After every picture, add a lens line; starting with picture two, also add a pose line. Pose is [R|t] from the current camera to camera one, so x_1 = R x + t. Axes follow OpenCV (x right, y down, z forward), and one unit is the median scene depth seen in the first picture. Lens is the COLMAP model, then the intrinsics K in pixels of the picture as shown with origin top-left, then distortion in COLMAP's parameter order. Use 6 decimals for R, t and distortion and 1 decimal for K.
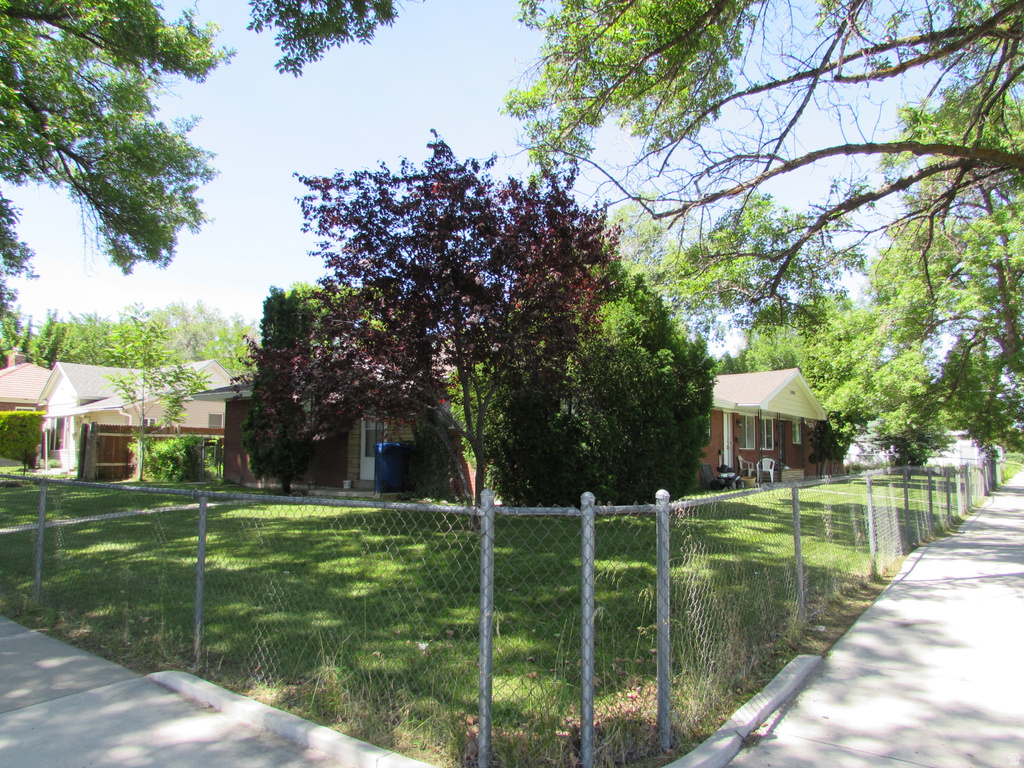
lens RADIAL K [[730.5, 0, 509.5], [0, 730.5, 403.4], [0, 0, 1]] dist [-0.074628, -0.000265]
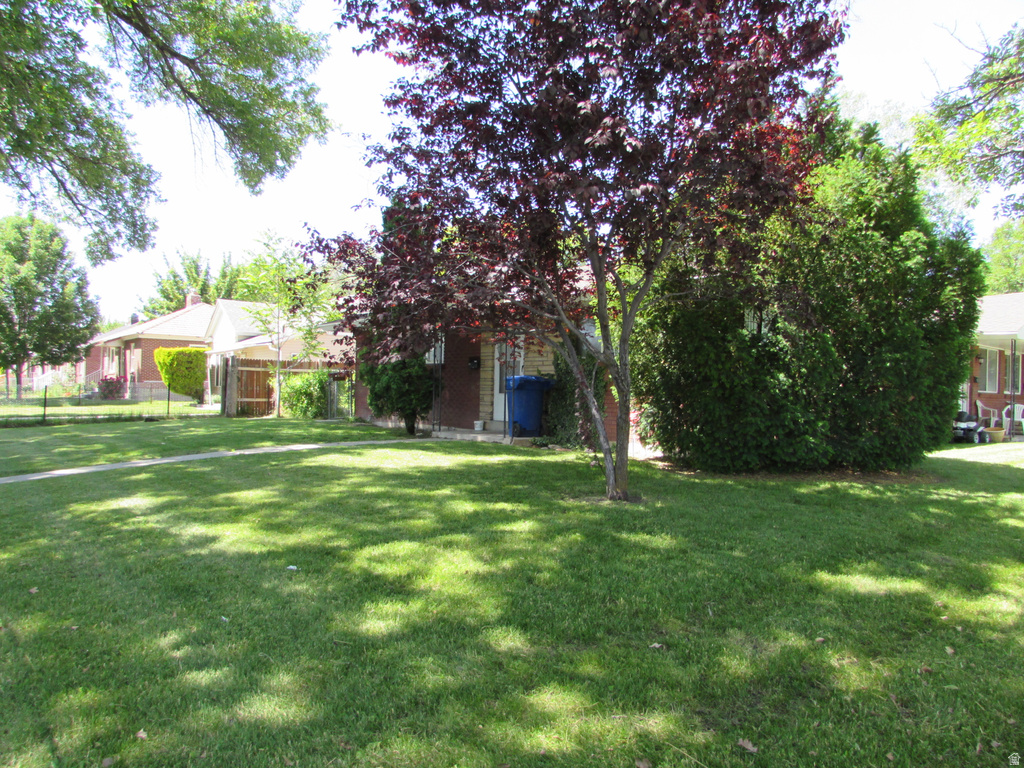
lens RADIAL K [[730.5, 0, 509.5], [0, 730.5, 403.4], [0, 0, 1]] dist [-0.074628, -0.000265]
pose [[0.971721, 0.016988, -0.235520, 0.008898], [0.001866, 0.996825, 0.079597, 0.016430], [0.236125, -0.077786, 0.968604, 0.170220]]
